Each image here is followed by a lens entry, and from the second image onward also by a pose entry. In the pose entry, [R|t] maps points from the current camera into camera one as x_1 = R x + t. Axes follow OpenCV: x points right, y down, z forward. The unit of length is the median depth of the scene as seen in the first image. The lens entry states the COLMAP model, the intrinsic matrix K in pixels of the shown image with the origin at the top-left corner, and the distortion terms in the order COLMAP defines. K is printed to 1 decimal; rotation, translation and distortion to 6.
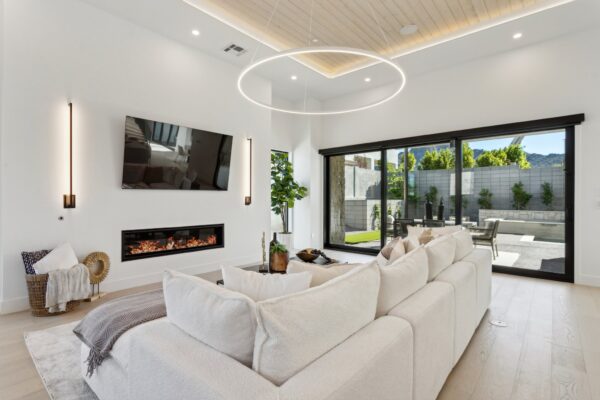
lens RADIAL K [[293.1, 0, 298.7], [0, 293.1, 197.5], [0, 0, 1]] dist [-0.014968, 0.004895]
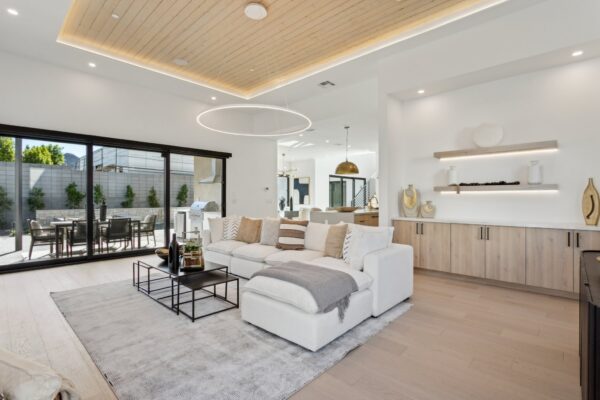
lens RADIAL K [[293.1, 0, 298.9], [0, 293.1, 197.7], [0, 0, 1]] dist [-0.014968, 0.004895]
pose [[0.024813, -0.005400, 0.999678, -0.275640], [0.001811, 0.999984, 0.005356, -0.002304], [-0.999690, 0.001678, 0.024823, 0.152254]]
